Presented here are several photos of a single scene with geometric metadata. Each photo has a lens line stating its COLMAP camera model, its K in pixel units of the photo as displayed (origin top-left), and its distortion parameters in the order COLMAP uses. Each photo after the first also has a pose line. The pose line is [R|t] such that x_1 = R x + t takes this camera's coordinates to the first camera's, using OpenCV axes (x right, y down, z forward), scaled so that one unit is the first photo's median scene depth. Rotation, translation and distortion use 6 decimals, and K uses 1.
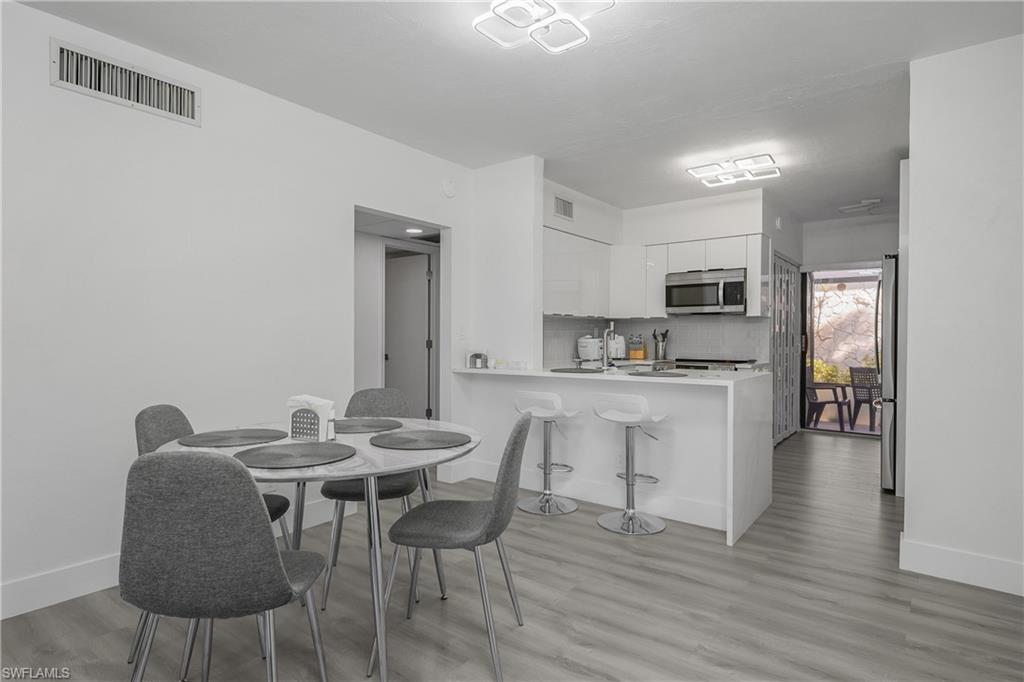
lens RADIAL K [[550.8, 0, 510.2], [0, 550.8, 340.8], [0, 0, 1]] dist [0.022806, -0.000066]
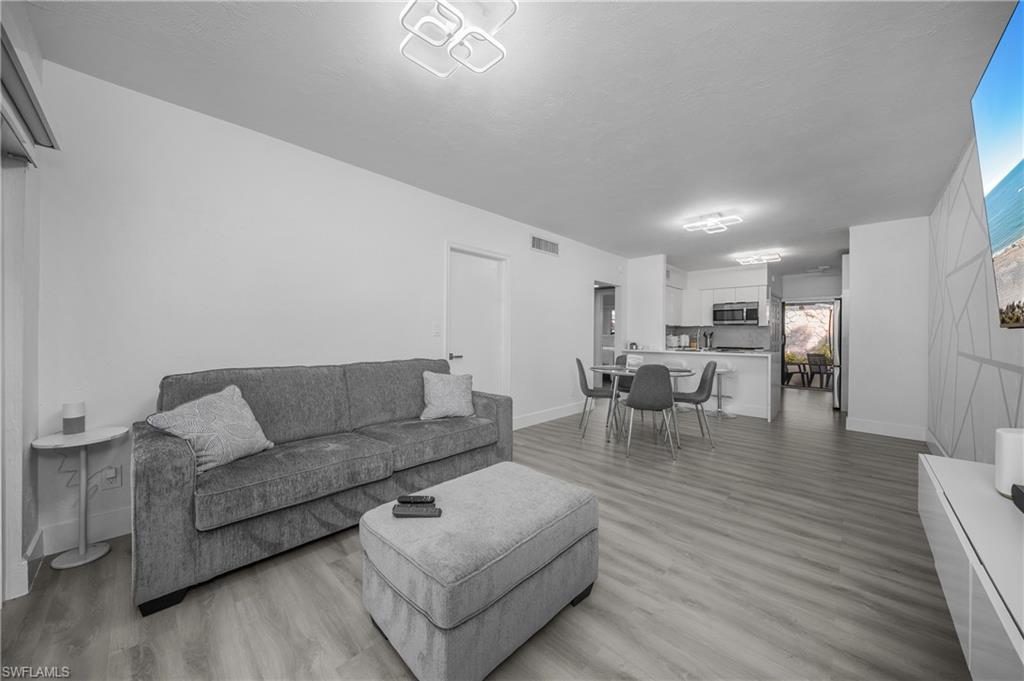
lens RADIAL K [[357.0, 0, 513.4], [0, 357.0, 332.6], [0, 0, 1]] dist [0.000778, -0.000030]
pose [[0.993257, 0.006663, -0.115741, -0.285577], [-0.008085, 0.999898, -0.011815, 0.002423], [0.115651, 0.012671, 0.993209, -0.365184]]
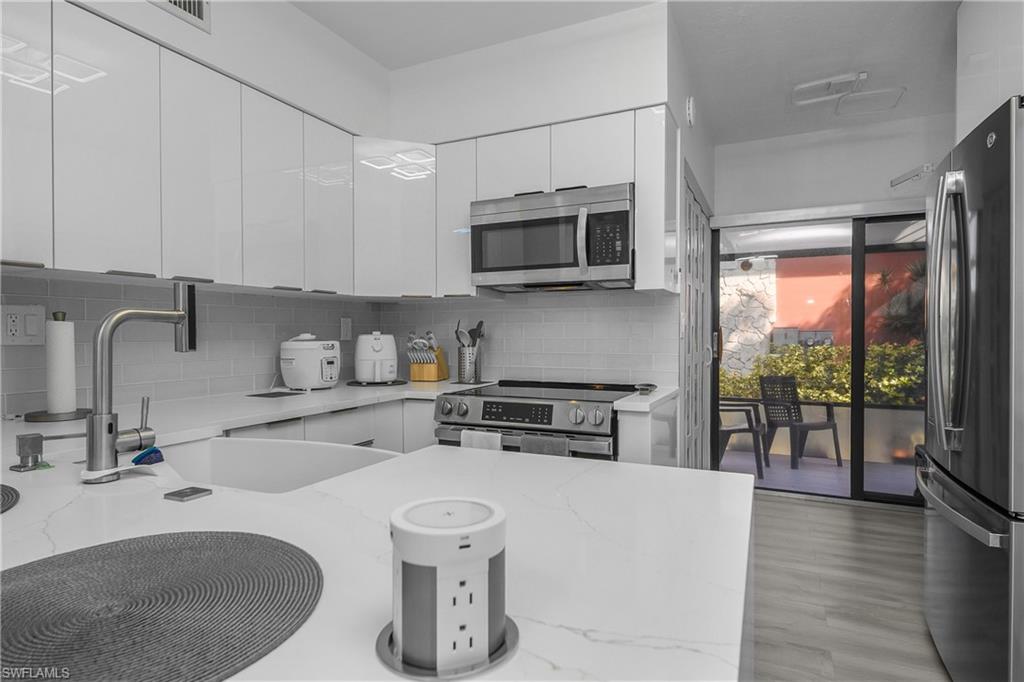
lens RADIAL K [[560.3, 0, 503.2], [0, 560.3, 339.7], [0, 0, 1]] dist [0.015591, -0.000437]
pose [[0.980449, -0.006277, 0.196672, 0.214697], [0.005857, 0.999979, 0.002717, -0.005339], [-0.196685, -0.001512, 0.980465, 0.530842]]
